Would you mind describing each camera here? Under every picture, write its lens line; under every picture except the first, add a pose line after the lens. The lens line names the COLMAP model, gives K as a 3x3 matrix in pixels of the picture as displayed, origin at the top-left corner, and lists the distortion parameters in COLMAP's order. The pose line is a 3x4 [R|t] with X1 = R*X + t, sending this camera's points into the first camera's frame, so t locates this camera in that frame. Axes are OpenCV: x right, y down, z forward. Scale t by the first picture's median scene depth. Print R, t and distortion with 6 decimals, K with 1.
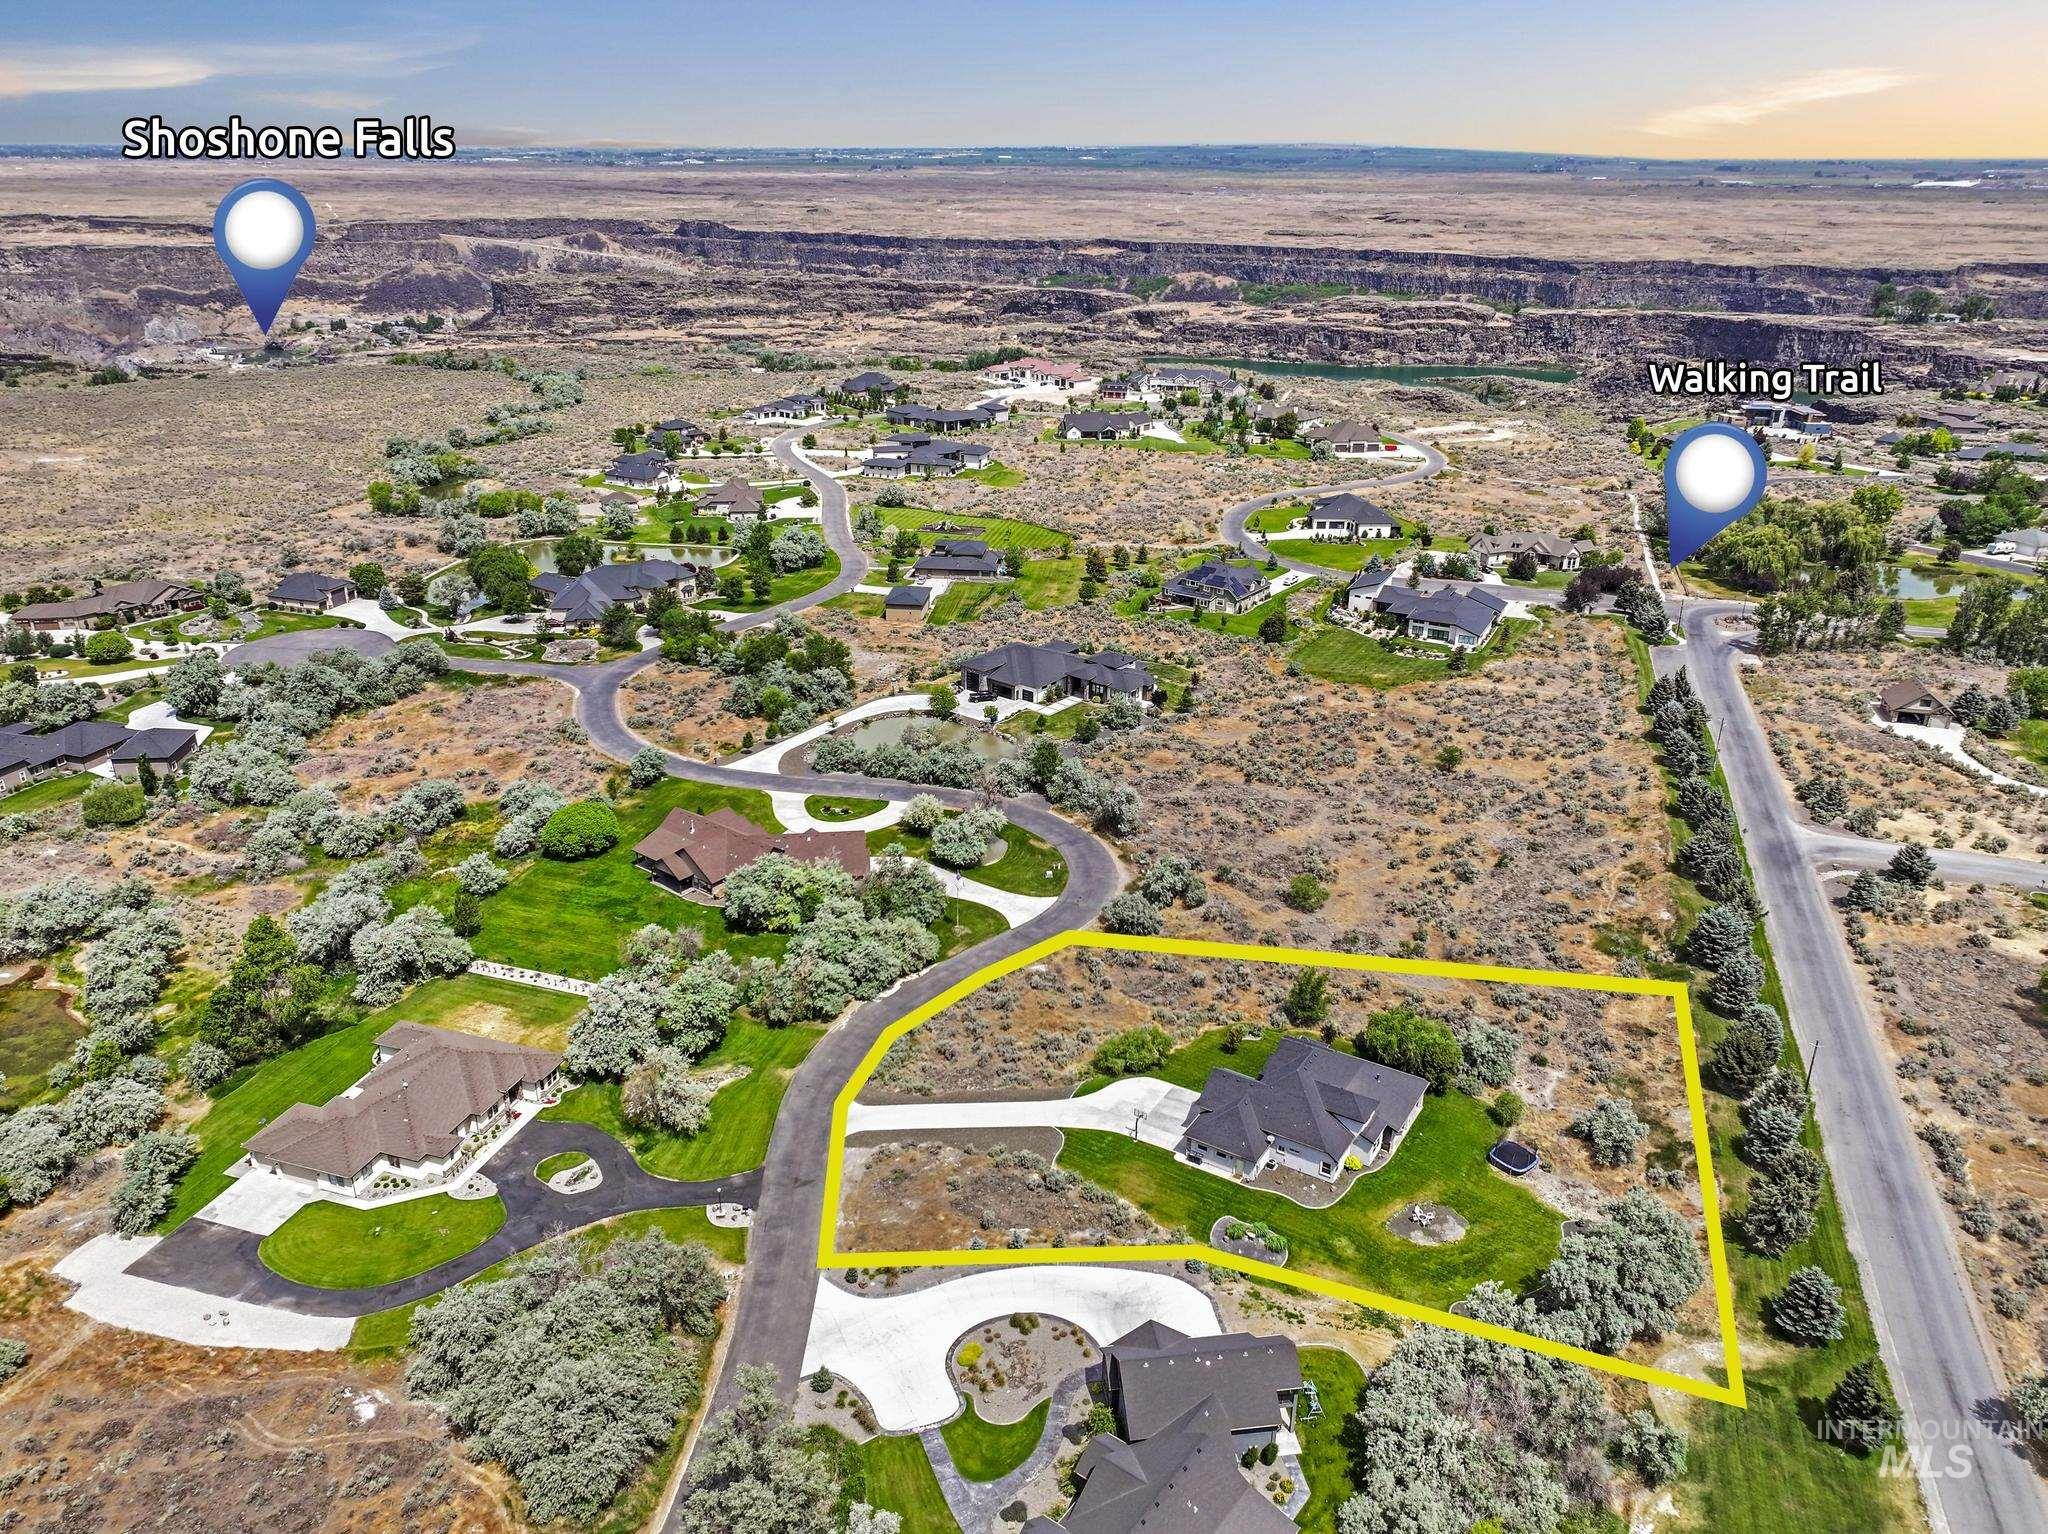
lens RADIAL K [[1455.9, 0, 1028.3], [0, 1455.9, 777.0], [0, 0, 1]] dist [0.001447, 0.017643]
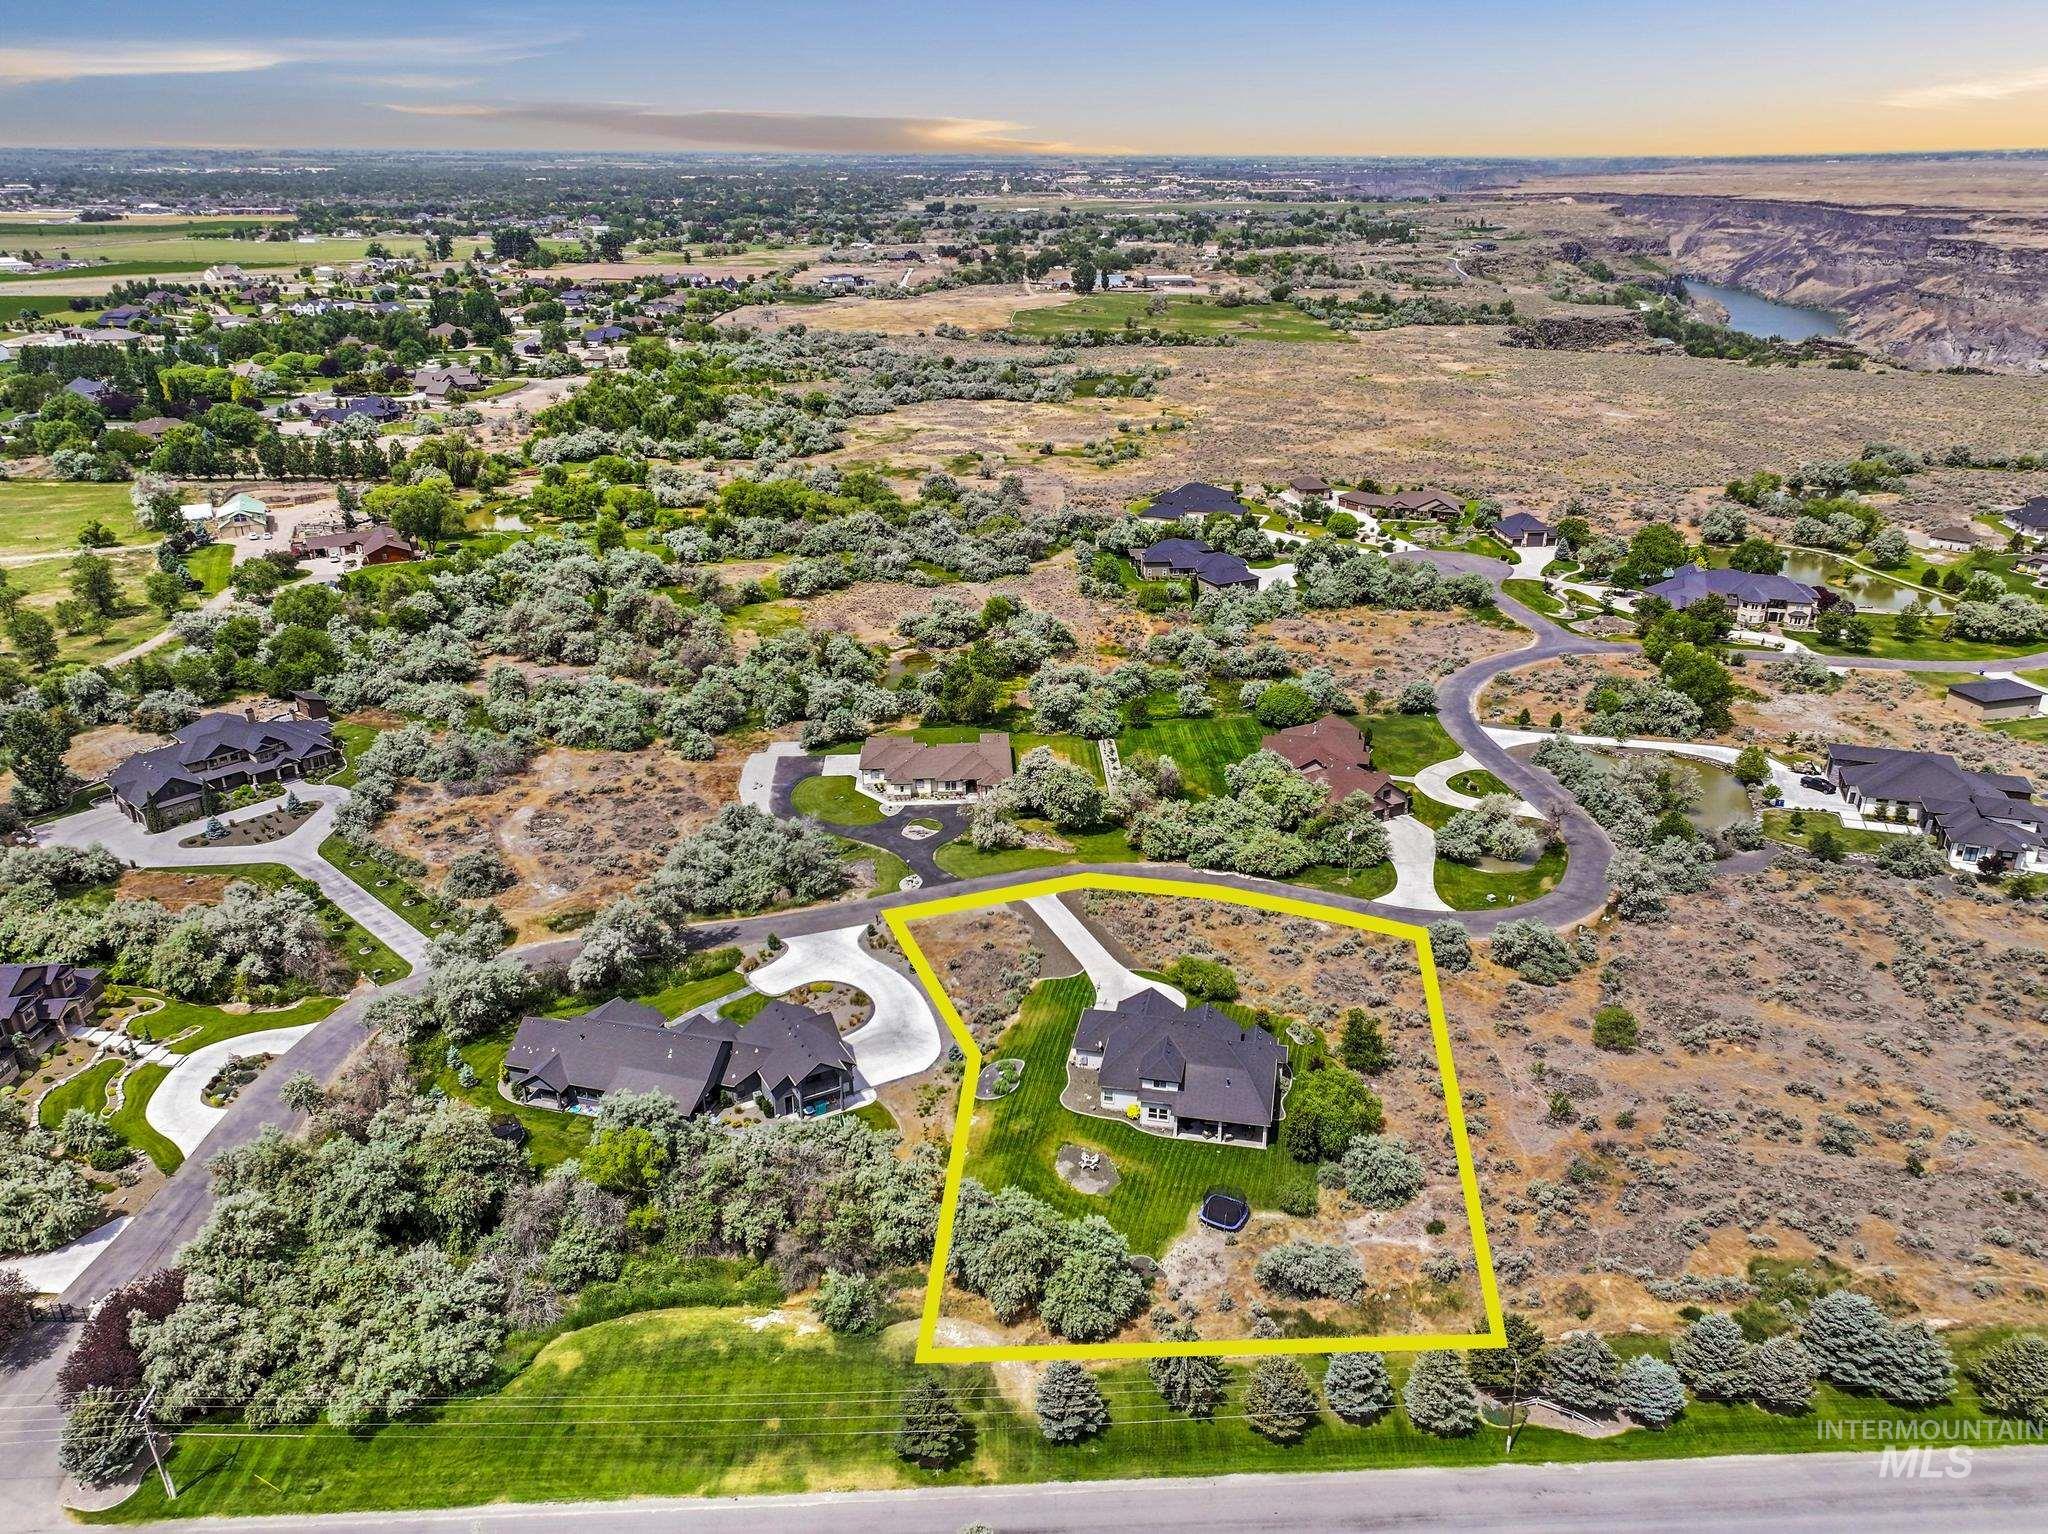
lens RADIAL K [[1455.9, 0, 1014.2], [0, 1455.9, 766.4], [0, 0, 1]] dist [0.001447, 0.017643]
pose [[0.345280, 0.354788, -0.868854, 0.379221], [-0.362295, 0.904415, 0.225334, -0.060802], [0.865751, 0.236978, 0.440814, 0.153735]]
